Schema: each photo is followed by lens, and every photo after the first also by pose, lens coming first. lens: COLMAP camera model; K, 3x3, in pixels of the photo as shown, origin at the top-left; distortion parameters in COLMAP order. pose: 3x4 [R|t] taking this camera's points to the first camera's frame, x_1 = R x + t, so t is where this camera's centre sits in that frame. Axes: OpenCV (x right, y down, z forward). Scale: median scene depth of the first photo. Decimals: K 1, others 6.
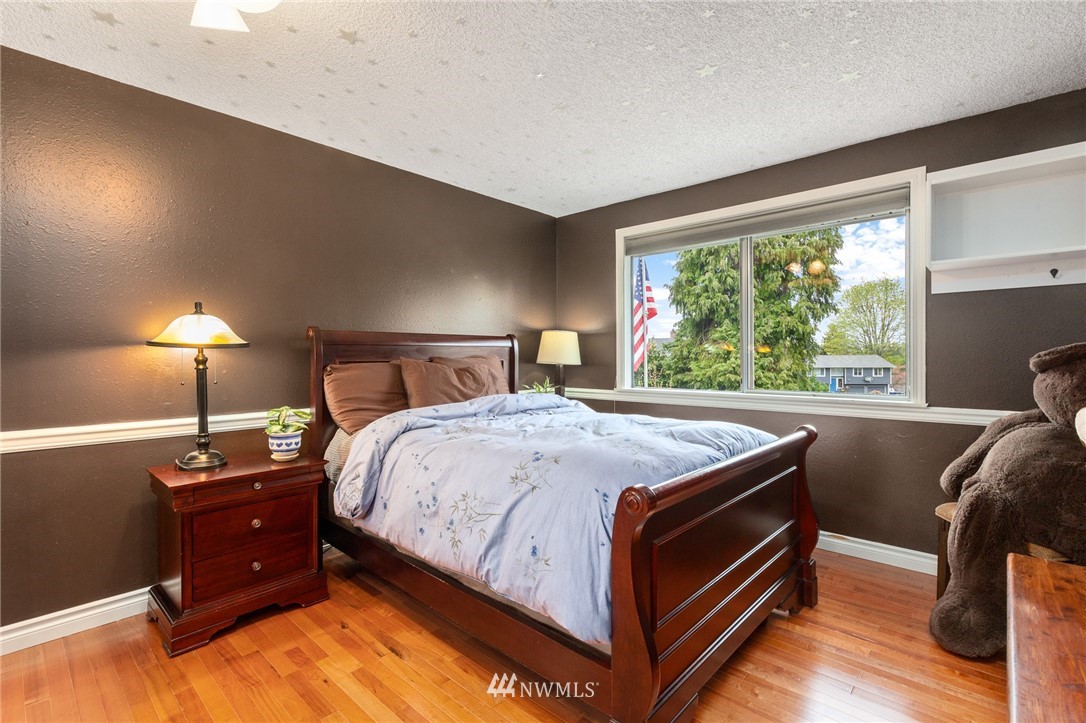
lens RADIAL K [[481.1, 0, 537.5], [0, 481.1, 360.0], [0, 0, 1]] dist [0.002930, -0.003254]
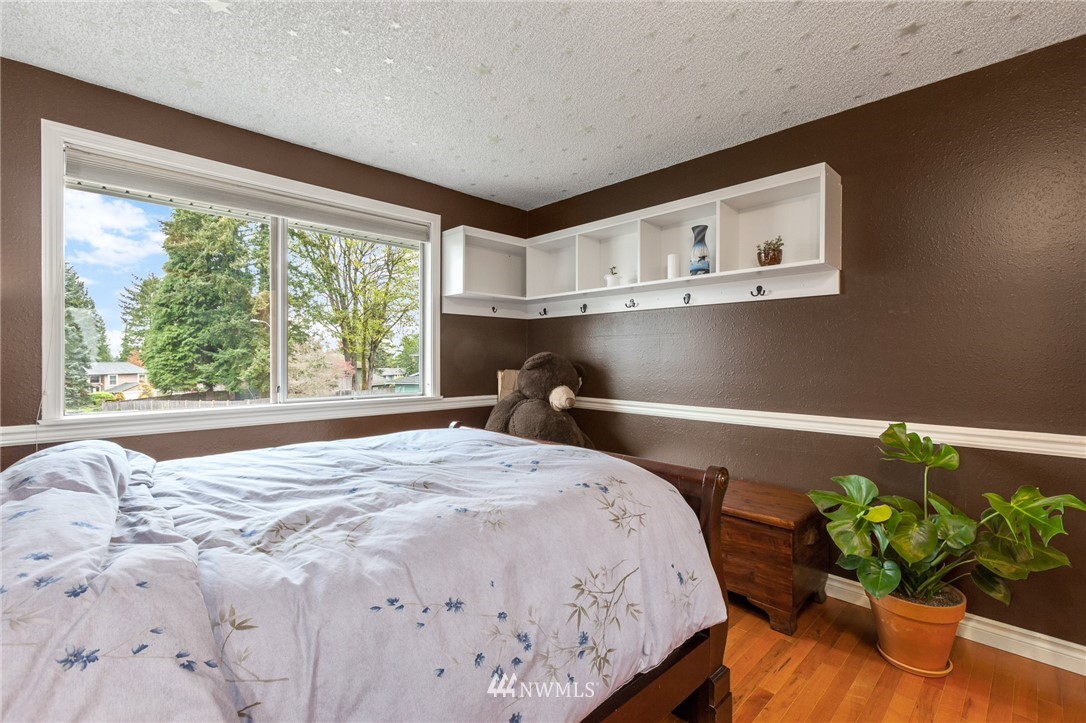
lens RADIAL K [[481.1, 0, 537.5], [0, 481.1, 360.0], [0, 0, 1]] dist [0.002930, -0.003254]
pose [[0.070022, 0.000852, 0.997545, -0.713834], [0.004599, 0.999989, -0.001177, -0.006648], [-0.997535, 0.004670, 0.070017, 0.931181]]
